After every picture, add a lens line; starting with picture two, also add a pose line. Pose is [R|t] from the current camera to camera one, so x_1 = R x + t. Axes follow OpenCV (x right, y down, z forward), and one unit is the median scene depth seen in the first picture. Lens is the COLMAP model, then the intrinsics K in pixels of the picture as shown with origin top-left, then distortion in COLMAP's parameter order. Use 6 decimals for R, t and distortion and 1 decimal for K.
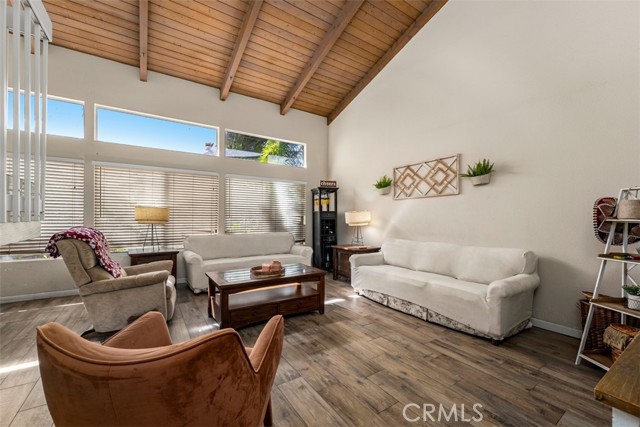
lens RADIAL K [[257.6, 0, 318.1], [0, 257.6, 213.0], [0, 0, 1]] dist [-0.000682, -0.000507]
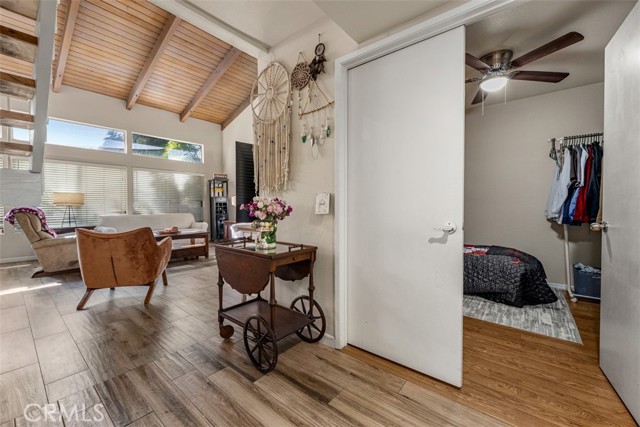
lens RADIAL K [[257.6, 0, 318.9], [0, 257.6, 210.1], [0, 0, 1]] dist [-0.000682, -0.000507]
pose [[0.955743, -0.018026, 0.293650, 0.152883], [0.007860, 0.999329, 0.035766, 0.023752], [-0.294098, -0.031875, 0.955244, -0.536236]]
